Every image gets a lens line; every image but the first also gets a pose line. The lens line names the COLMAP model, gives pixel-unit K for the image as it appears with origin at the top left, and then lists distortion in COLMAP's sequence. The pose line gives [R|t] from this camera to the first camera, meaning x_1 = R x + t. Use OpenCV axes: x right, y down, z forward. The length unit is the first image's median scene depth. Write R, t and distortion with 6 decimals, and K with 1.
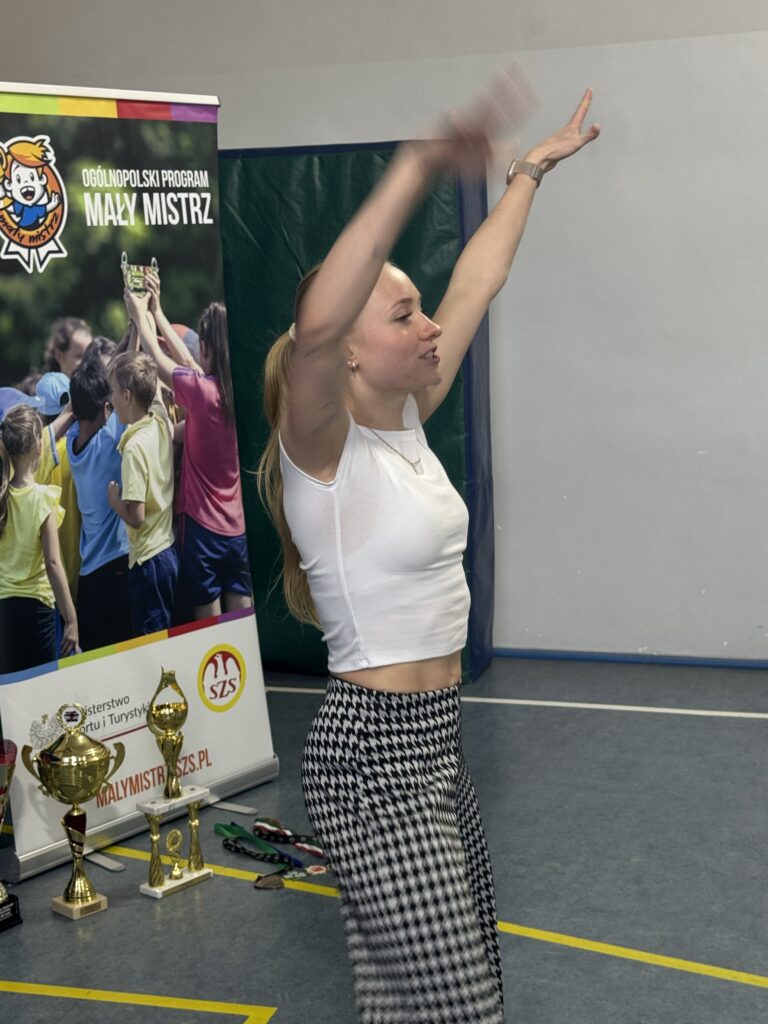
lens RADIAL K [[1712.9, 0, 380.5], [0, 1712.9, 503.3], [0, 0, 1]] dist [0.176959, -0.011082]
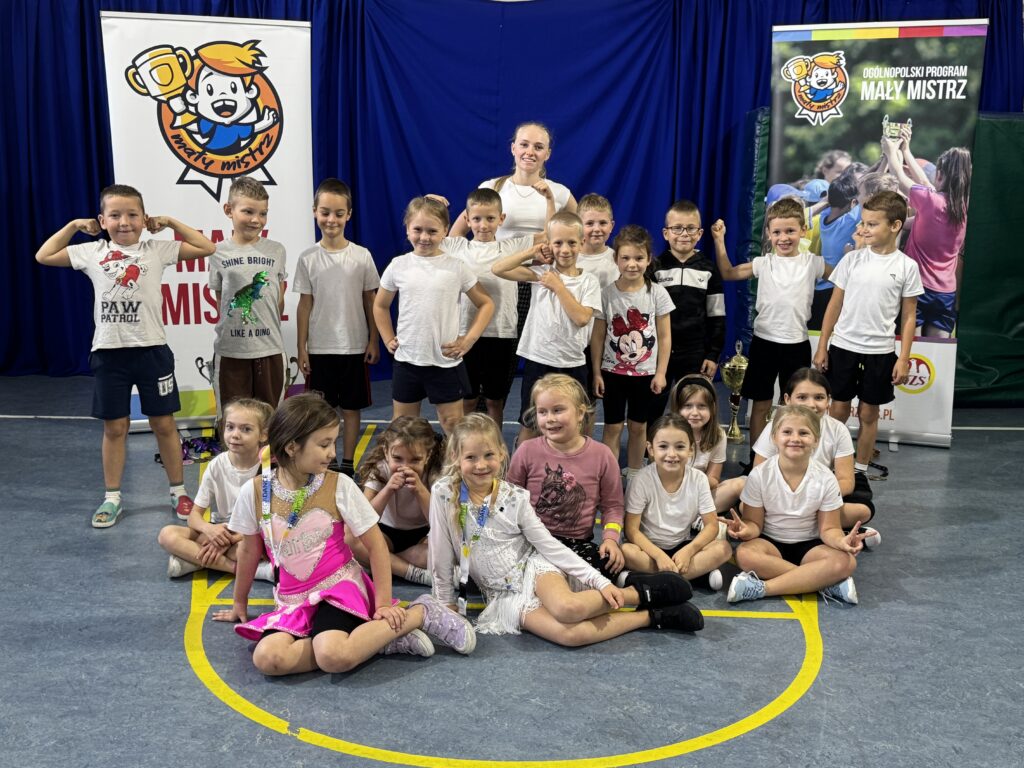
lens RADIAL K [[1156.5, 0, 517.3], [0, 1156.5, 386.8], [0, 0, 1]] dist [0.256946, -0.582207]
pose [[0.301995, 0.232711, -0.924470, 0.929615], [-0.164342, 0.967938, 0.189968, -0.045345], [0.939037, 0.094560, 0.330556, 0.273983]]
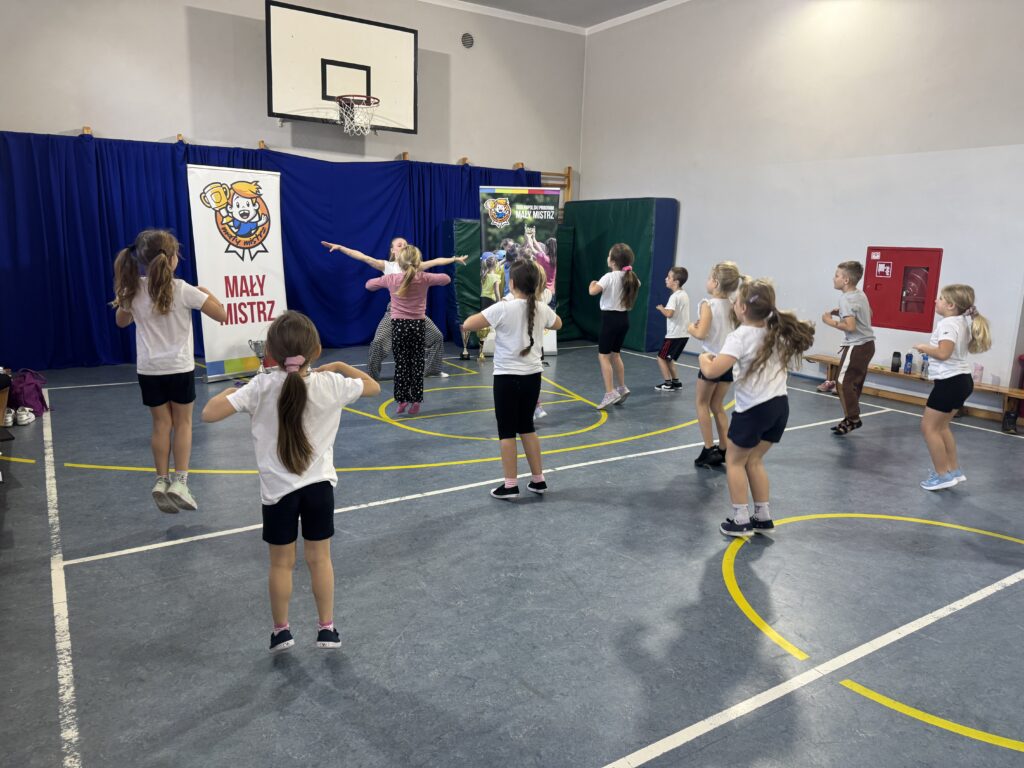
lens RADIAL K [[743.8, 0, 512.0], [0, 743.8, 384.0], [0, 0, 1]] dist [0.163343, -0.239082]
pose [[0.764594, 0.178316, -0.619354, 1.095159], [-0.143338, 0.983945, 0.106333, 0.058330], [0.628371, 0.007475, 0.777878, -0.516421]]
